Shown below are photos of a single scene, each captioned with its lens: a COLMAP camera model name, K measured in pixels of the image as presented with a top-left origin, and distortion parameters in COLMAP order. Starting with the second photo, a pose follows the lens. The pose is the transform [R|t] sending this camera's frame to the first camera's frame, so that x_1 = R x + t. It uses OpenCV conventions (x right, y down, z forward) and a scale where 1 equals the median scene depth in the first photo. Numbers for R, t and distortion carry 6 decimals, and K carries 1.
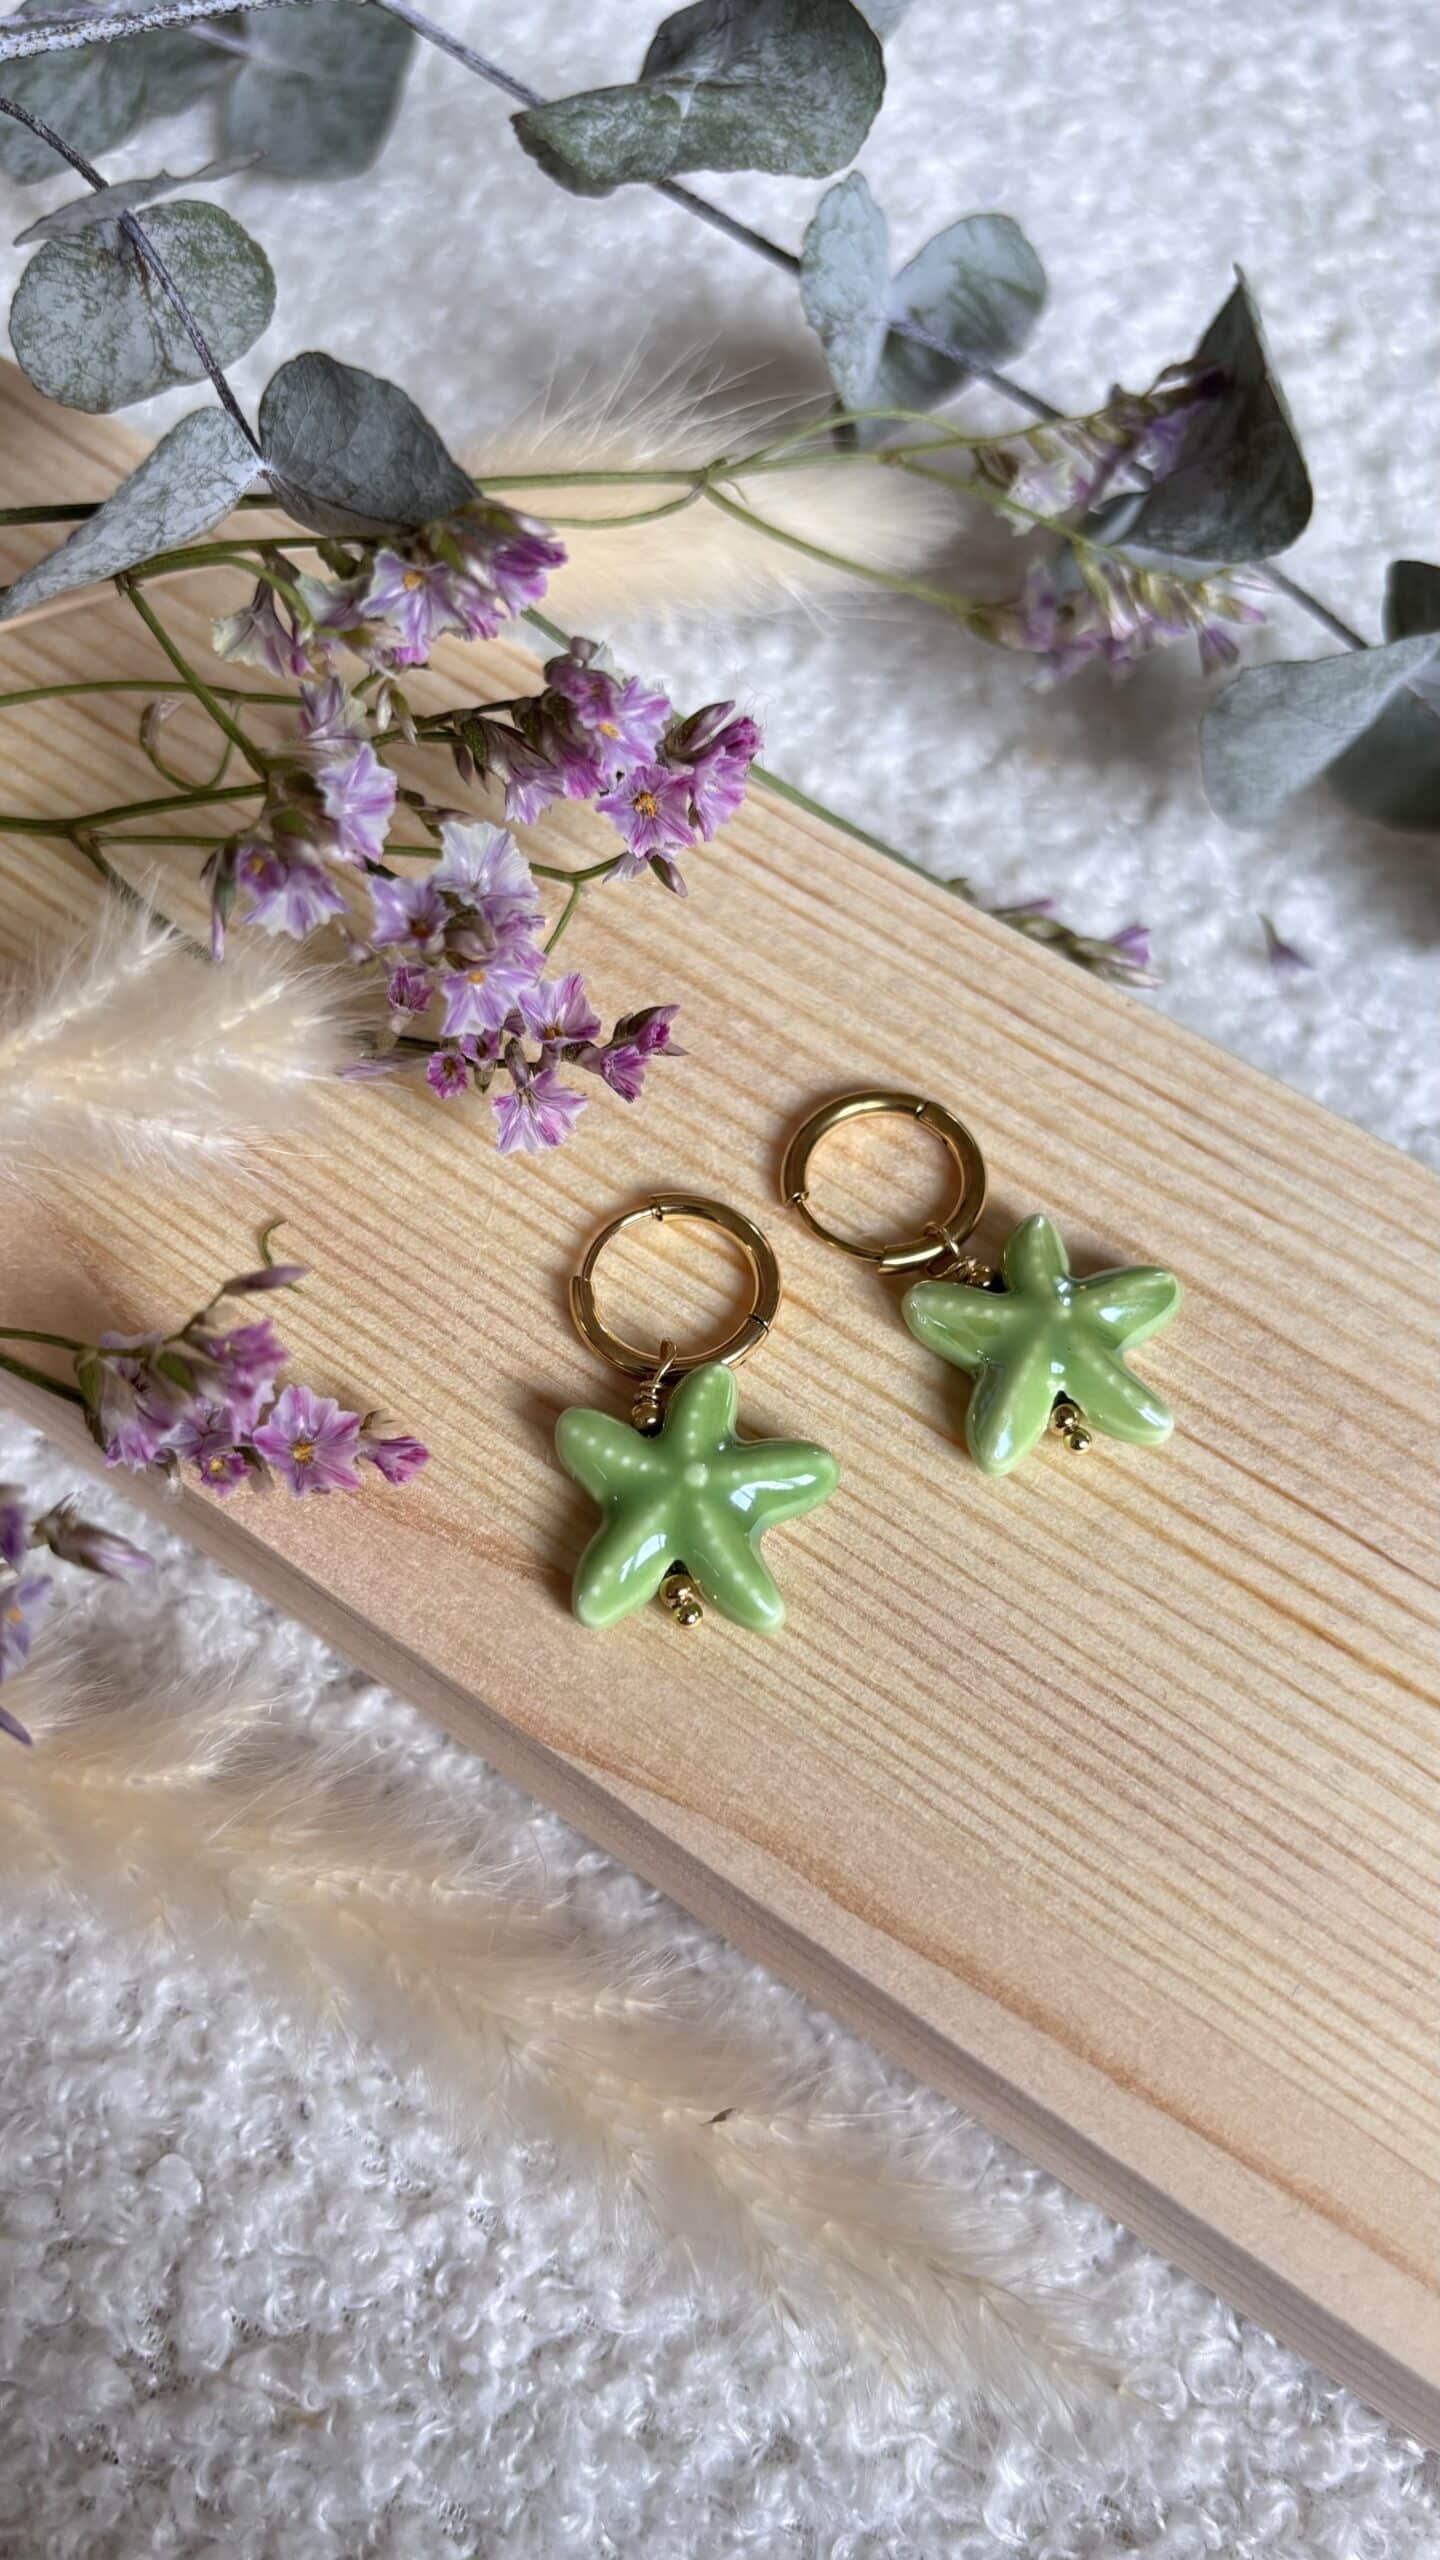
lens RADIAL K [[1885.7, 0, 714.1], [0, 1885.7, 1274.1], [0, 0, 1]] dist [0.046698, -0.103113]
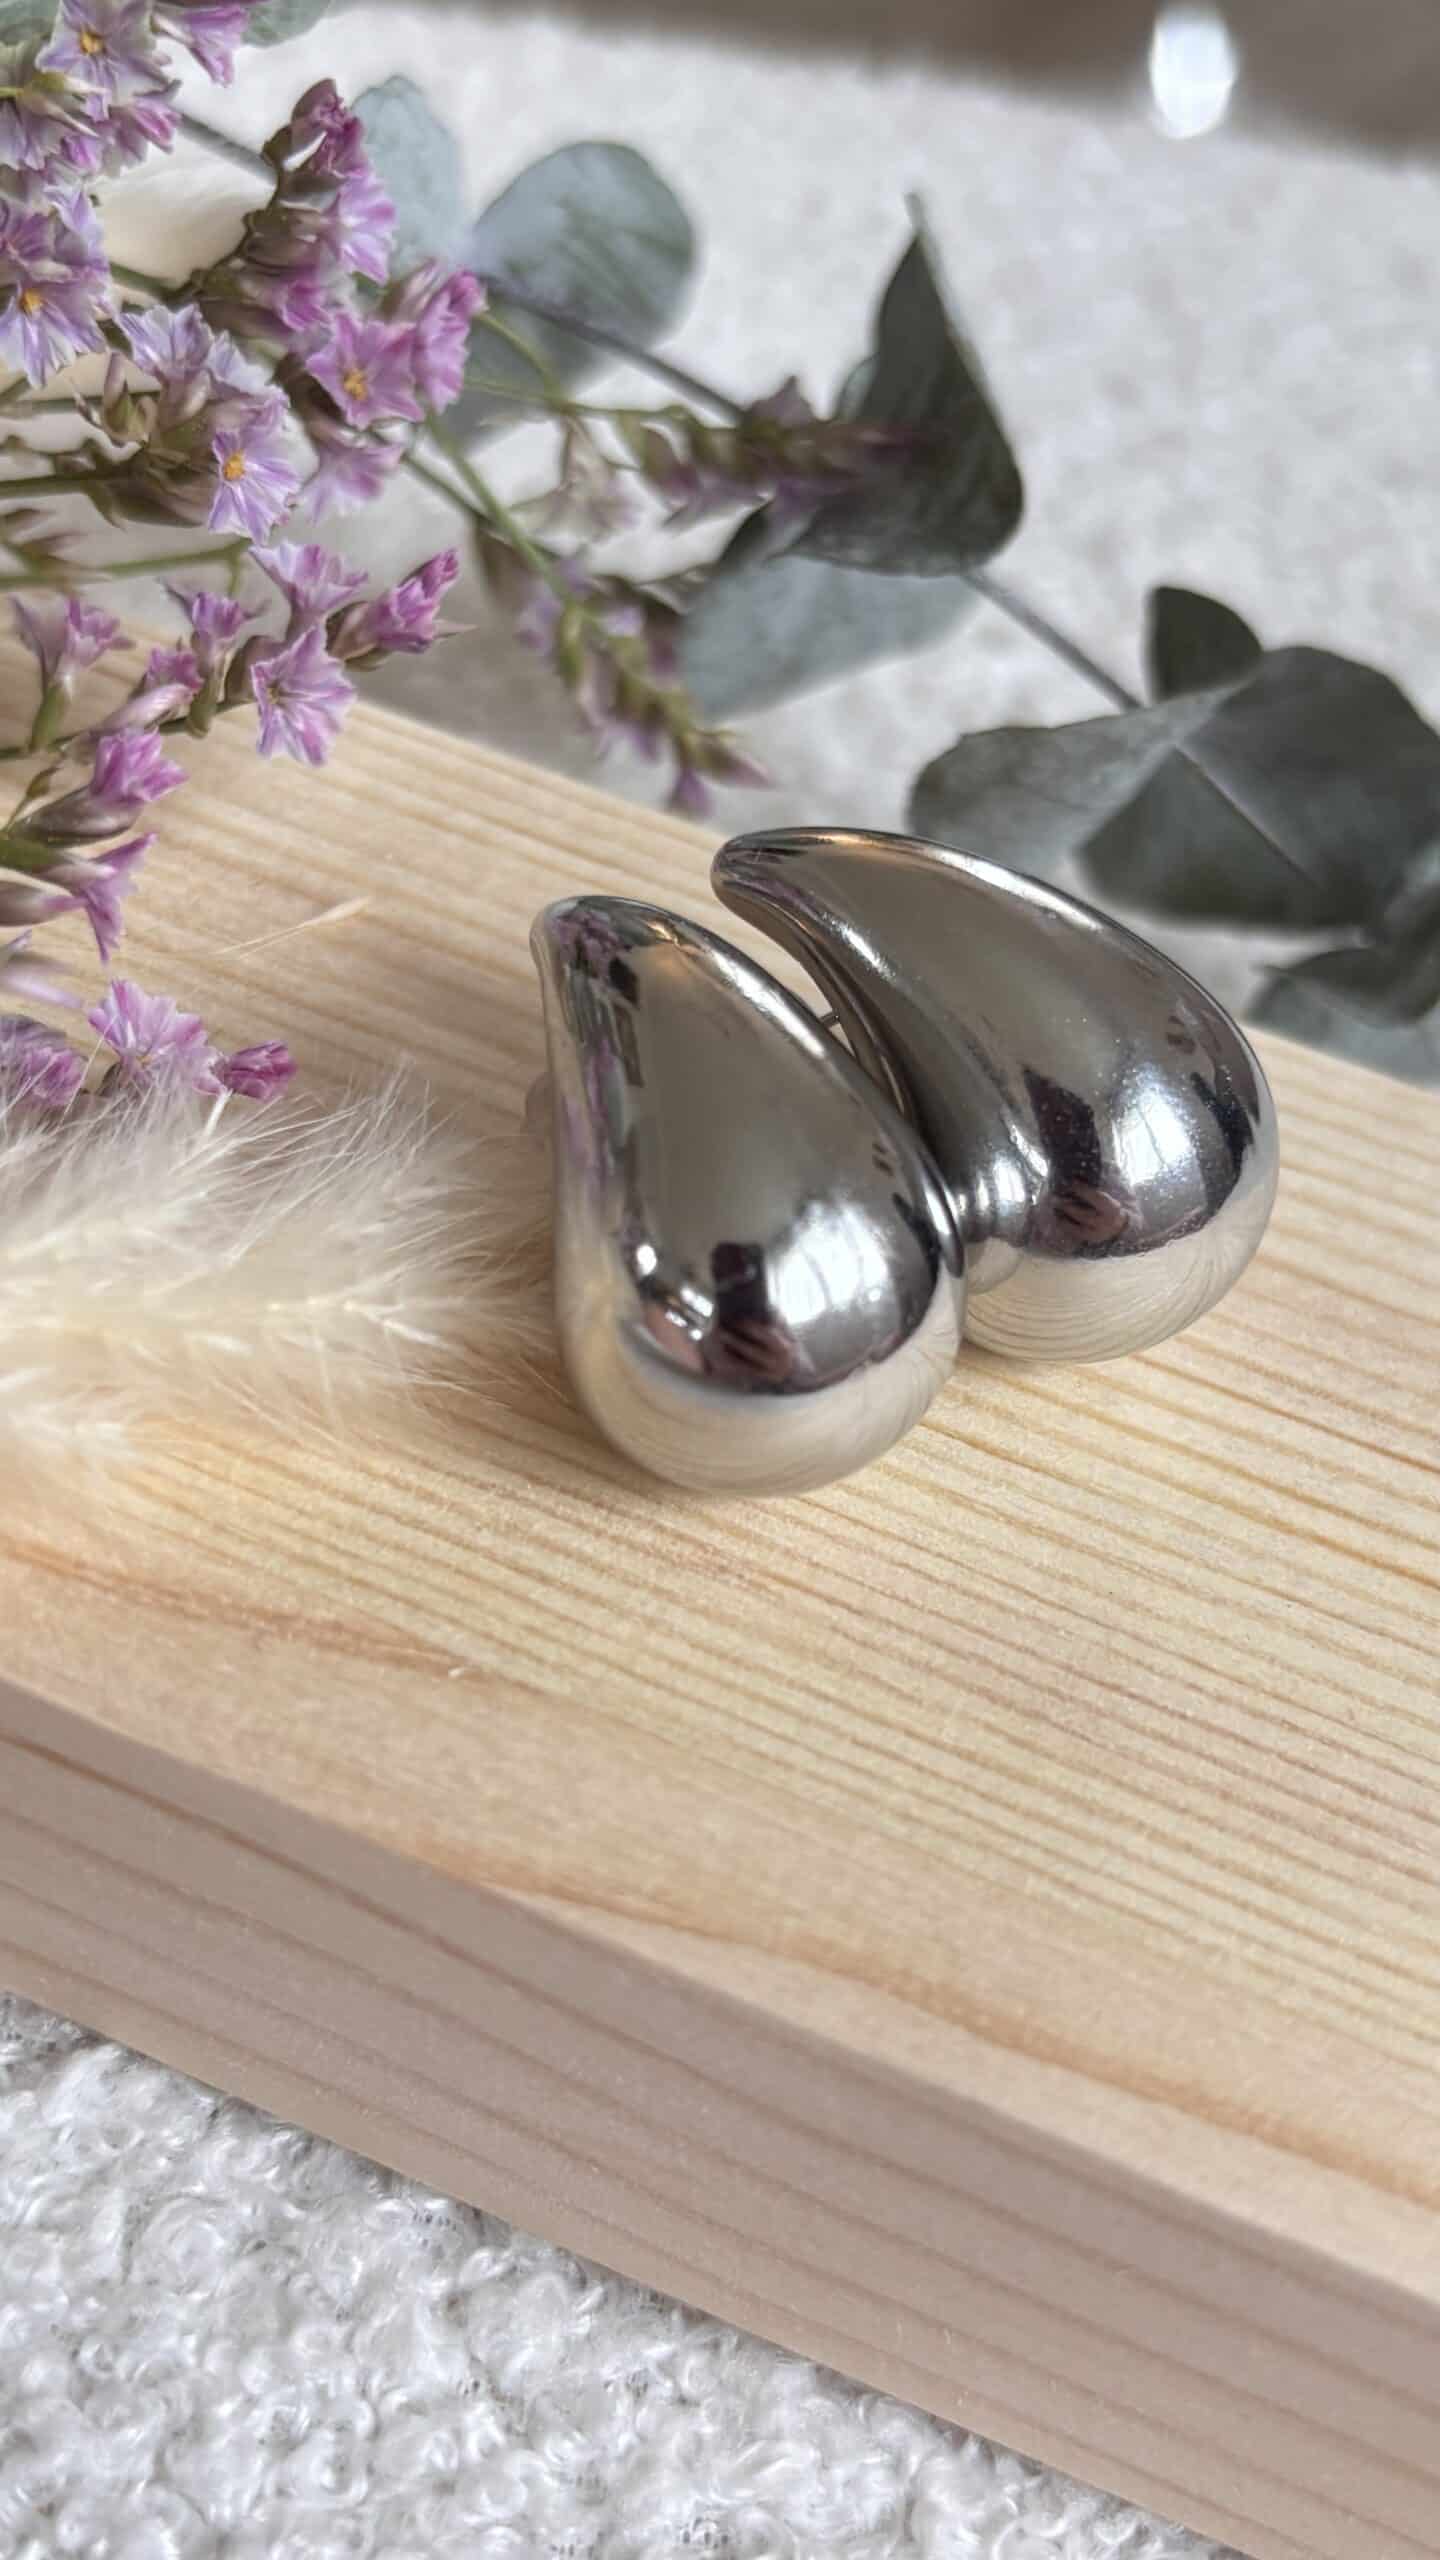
lens RADIAL K [[2751.5, 0, 682.0], [0, 2751.5, 1266.6], [0, 0, 1]] dist [0.133594, -0.608612]
pose [[0.966078, -0.069102, 0.248834, -0.228776], [0.147868, 0.937968, -0.313609, 0.335938], [-0.211727, 0.339765, 0.916368, 0.064188]]
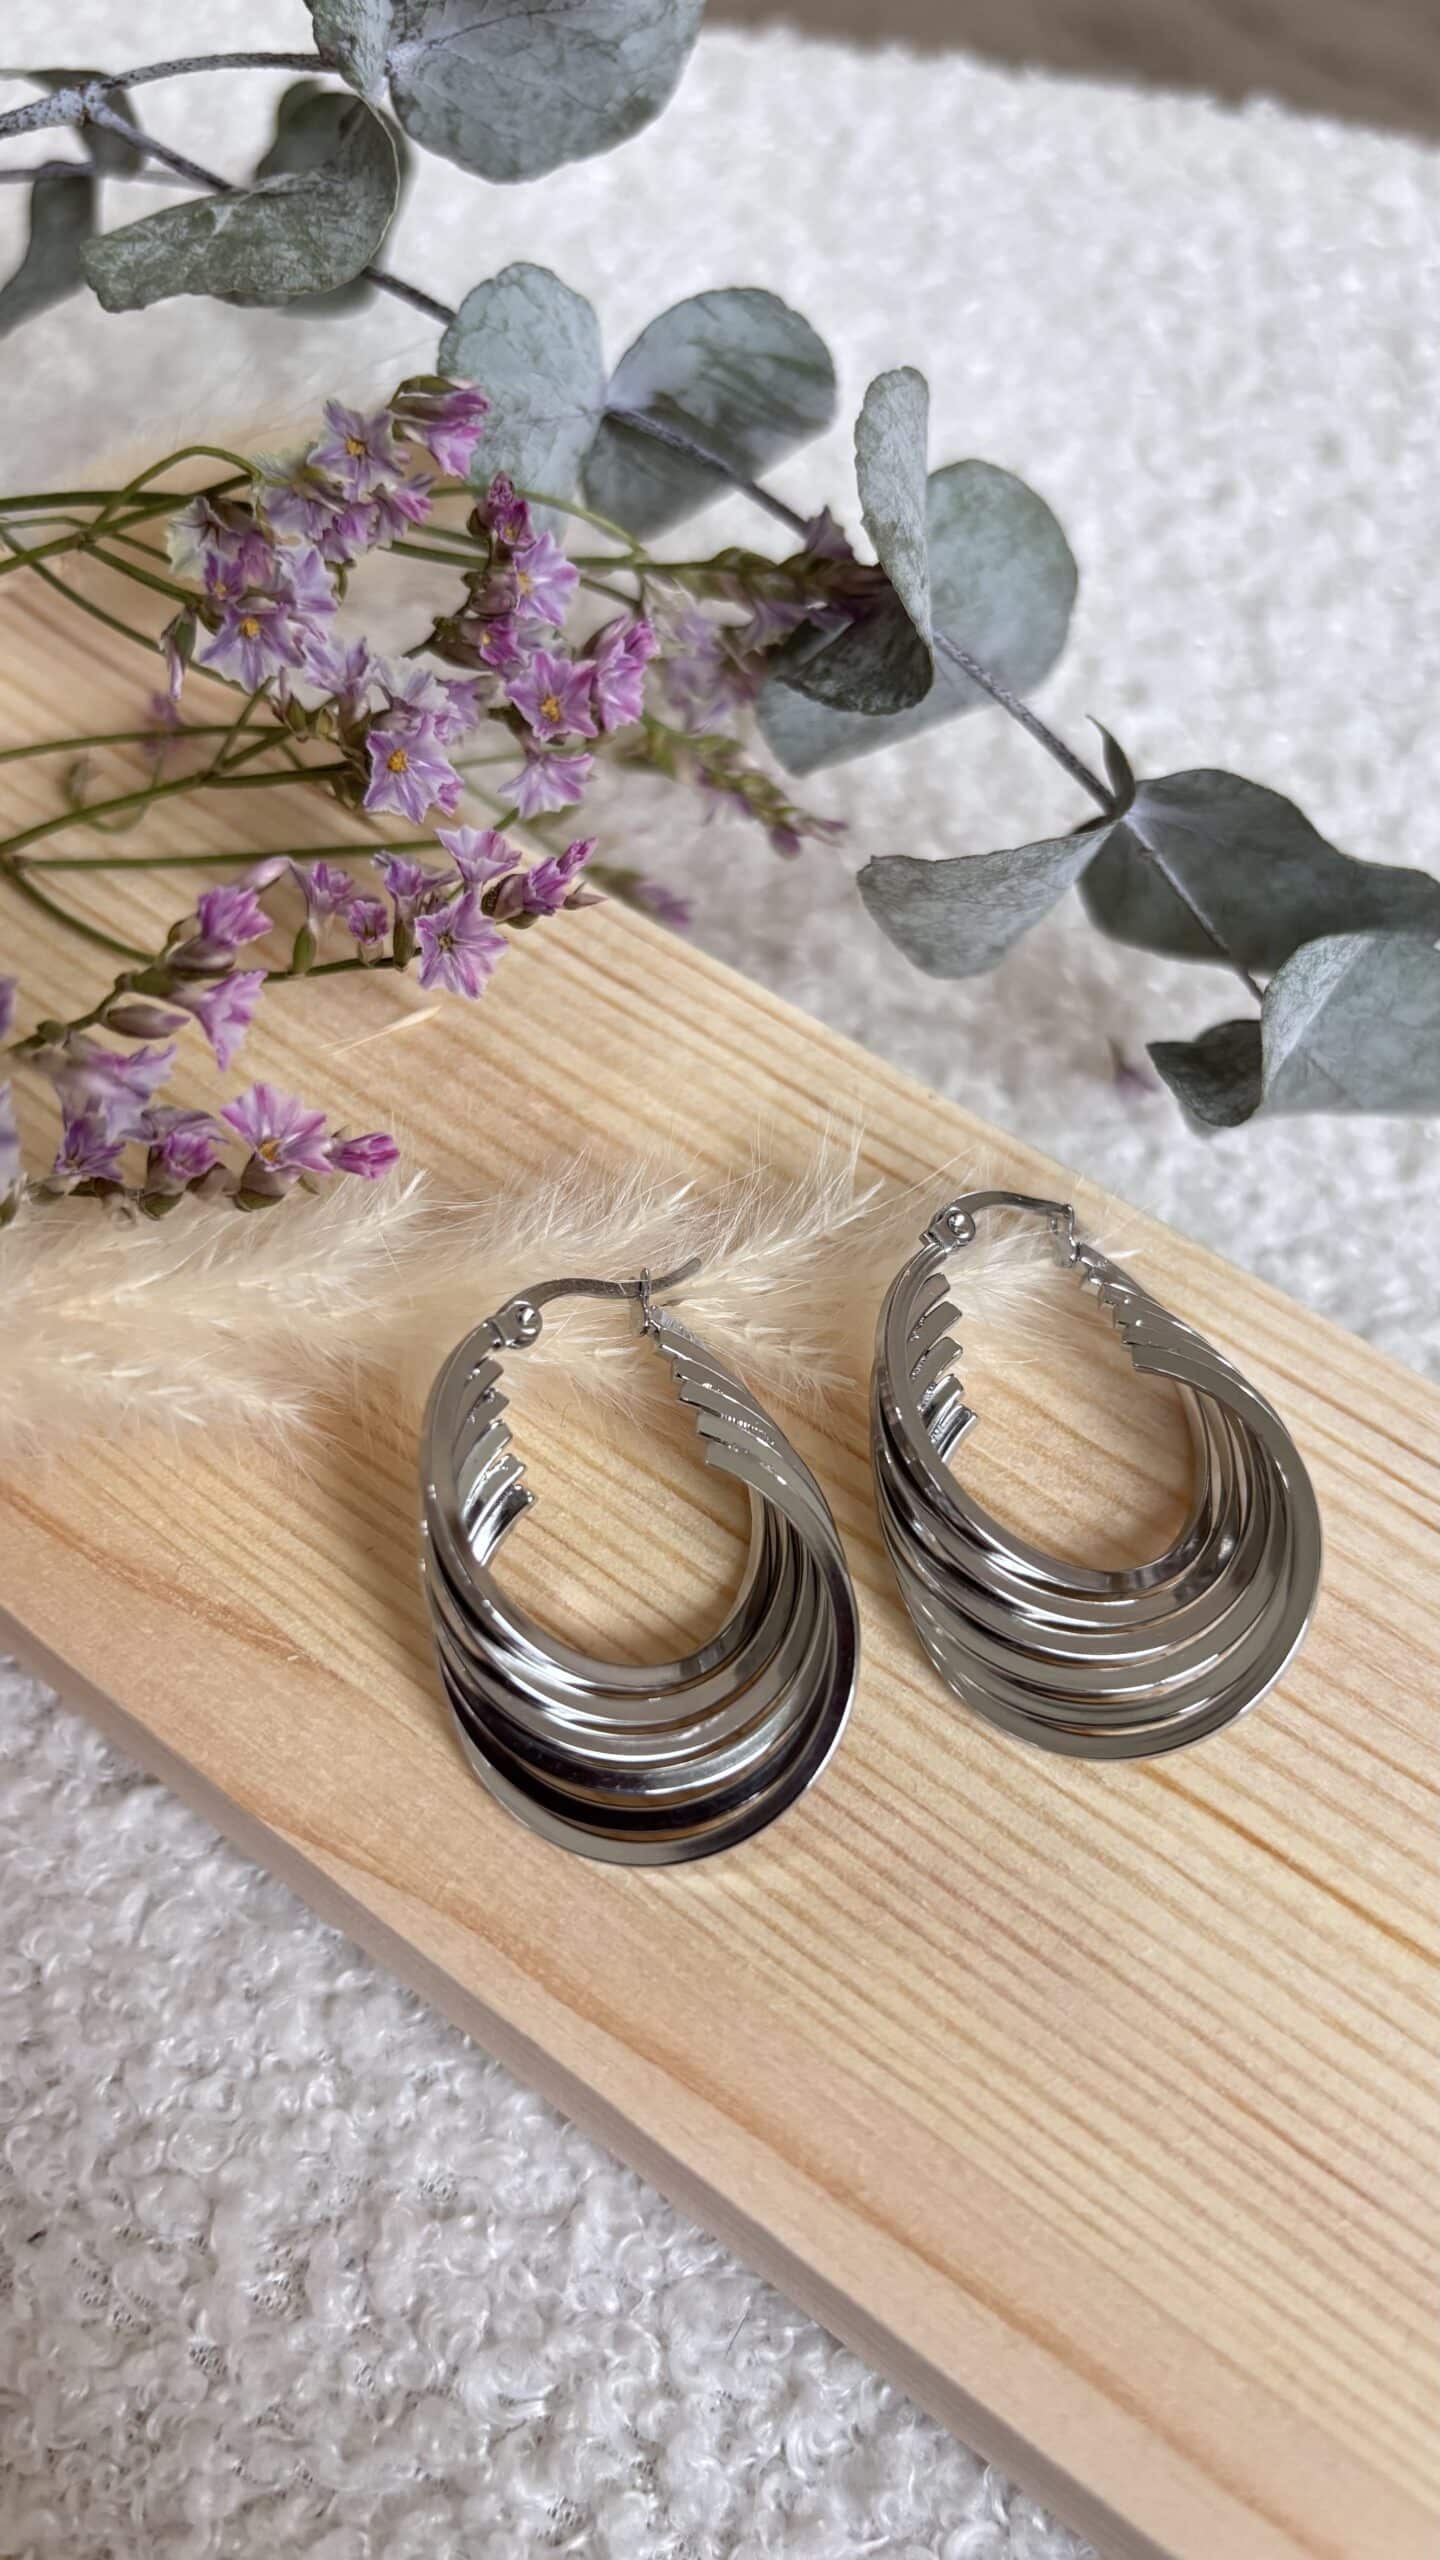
lens RADIAL K [[2003.2, 0, 718.0], [0, 2003.2, 1237.3], [0, 0, 1]] dist [-0.020554, -0.013648]
pose [[0.999470, 0.021543, -0.024394, 0.151198], [-0.024528, 0.991273, -0.129520, 0.077376], [0.021390, 0.130050, 0.991277, -0.033379]]
